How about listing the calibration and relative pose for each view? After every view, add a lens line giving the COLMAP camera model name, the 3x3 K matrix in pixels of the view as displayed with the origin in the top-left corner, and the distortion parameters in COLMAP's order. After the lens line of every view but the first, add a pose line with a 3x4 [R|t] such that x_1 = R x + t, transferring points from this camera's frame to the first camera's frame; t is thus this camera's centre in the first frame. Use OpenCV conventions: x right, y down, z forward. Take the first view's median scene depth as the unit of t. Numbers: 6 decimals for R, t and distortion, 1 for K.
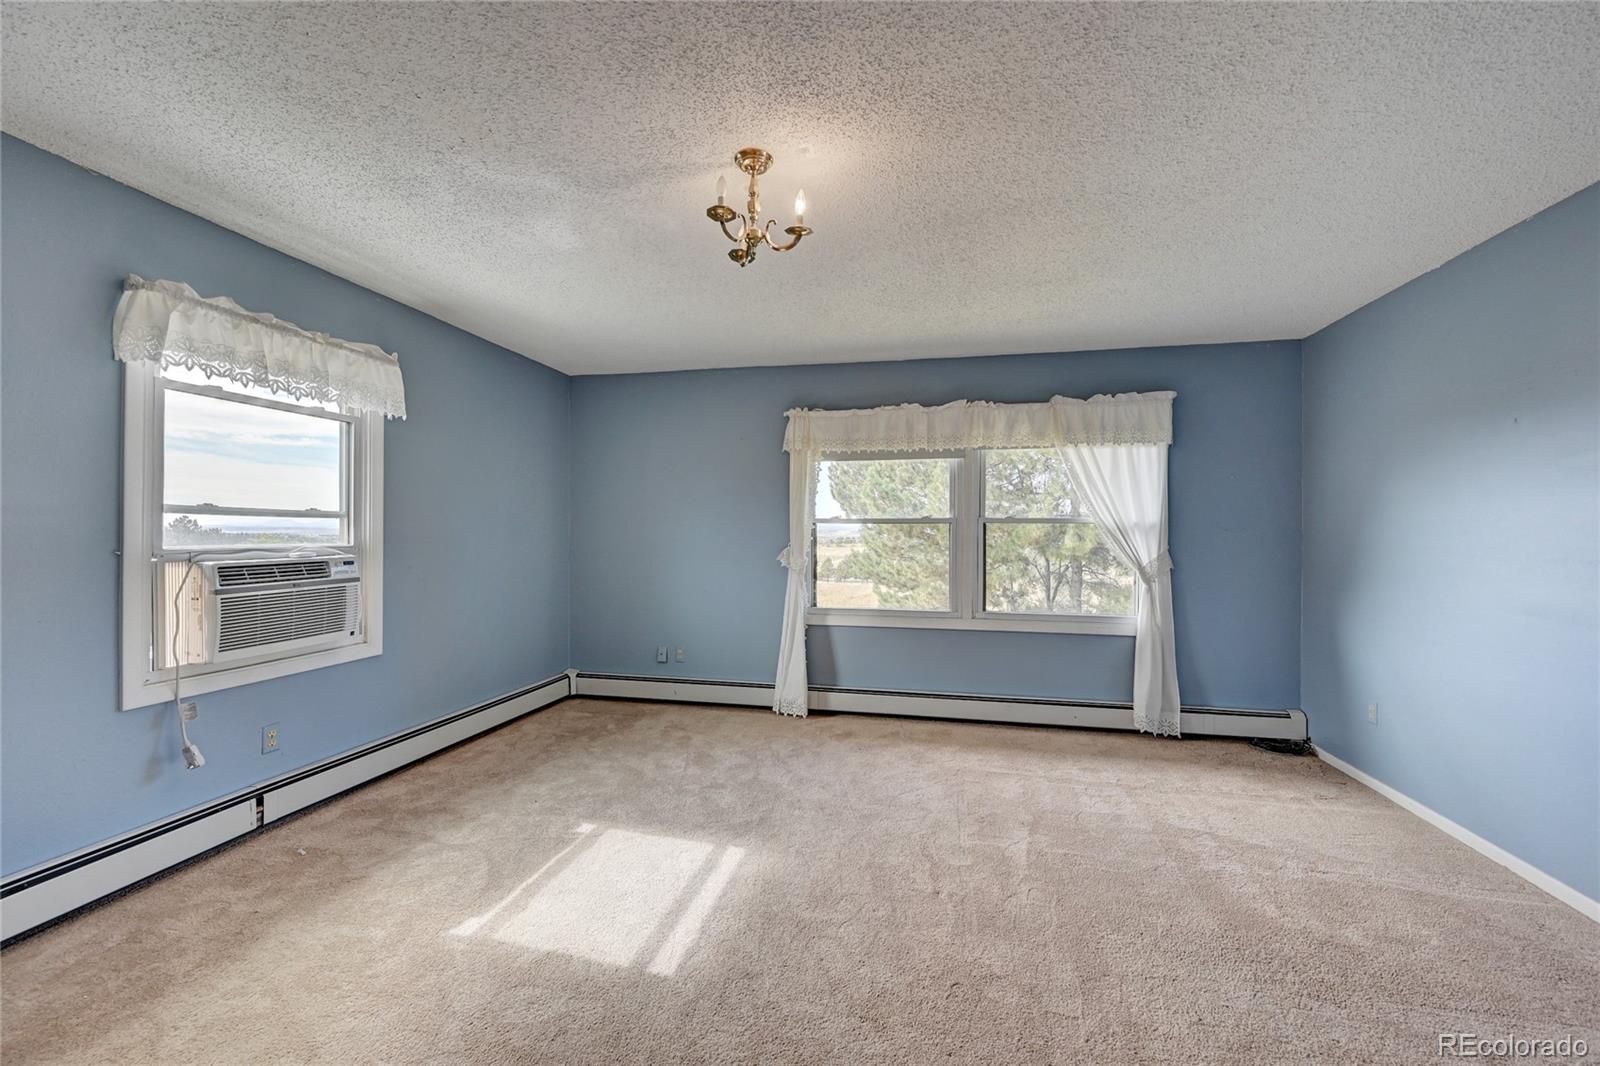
lens RADIAL K [[633.4, 0, 803.0], [0, 633.4, 536.2], [0, 0, 1]] dist [-0.001485, 0.000233]
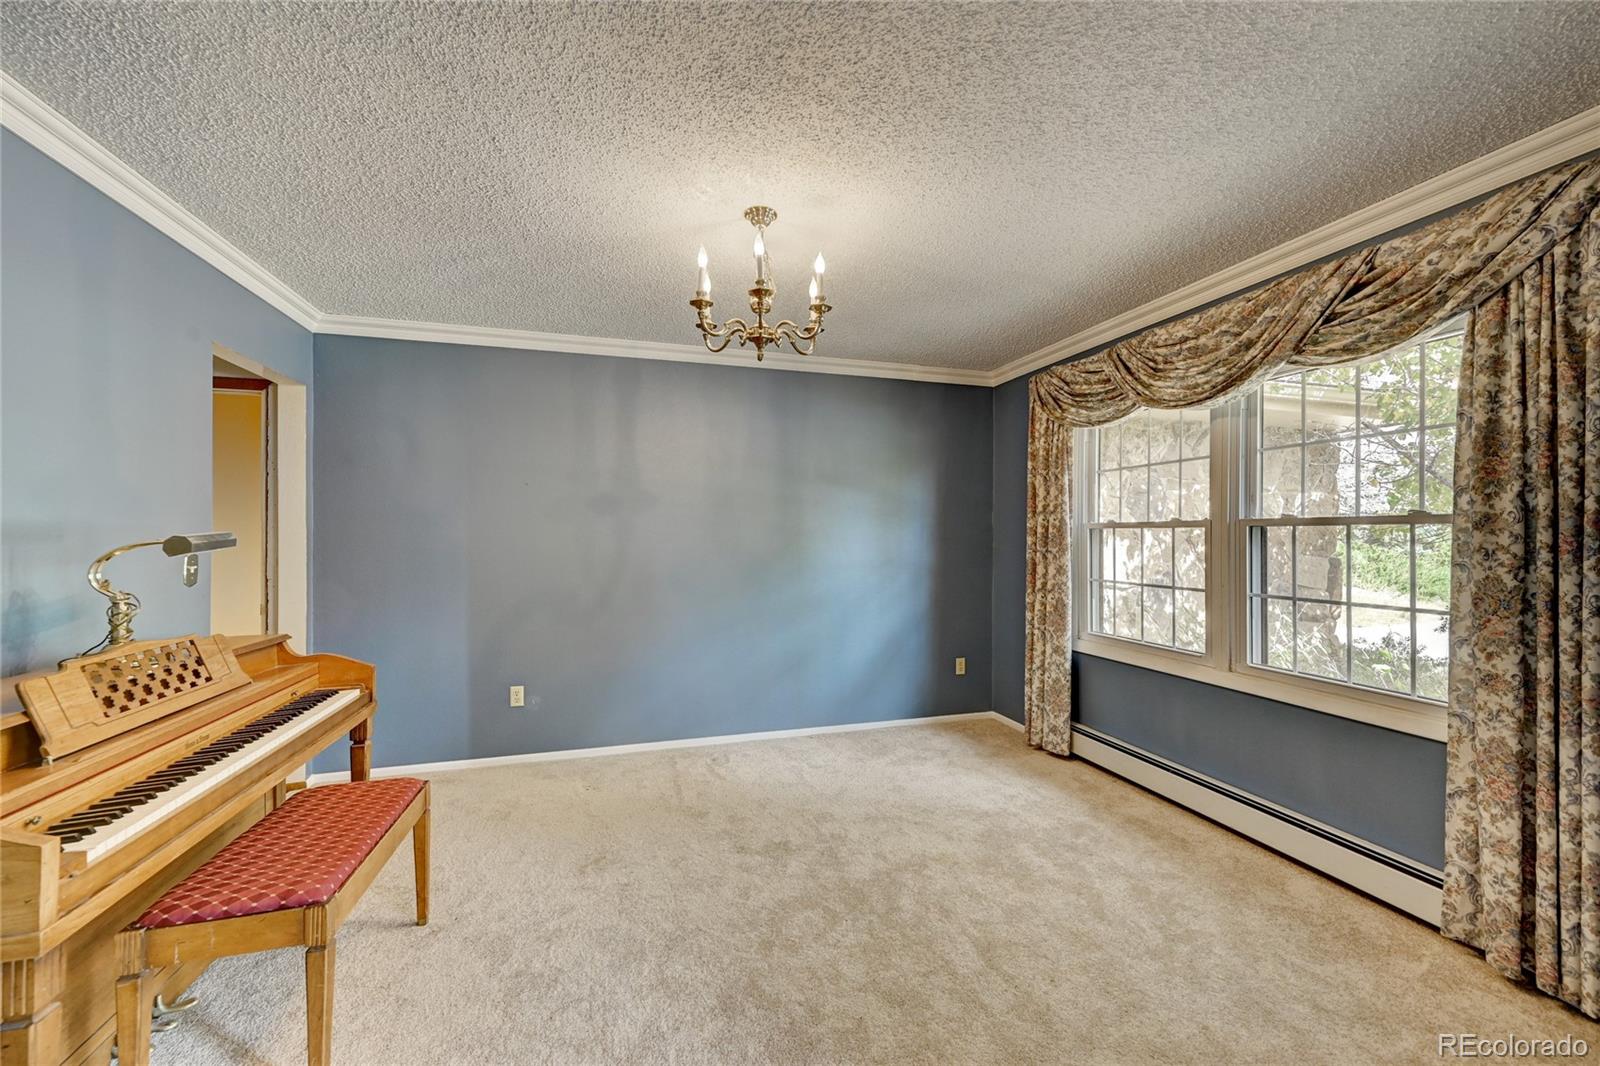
lens RADIAL K [[633.4, 0, 803.0], [0, 633.4, 536.2], [0, 0, 1]] dist [-0.001485, 0.000233]
pose [[0.476803, -0.004746, -0.878998, 0.635920], [-0.001460, 0.999980, -0.006191, -0.004572], [0.879009, 0.004235, 0.476786, 0.278382]]
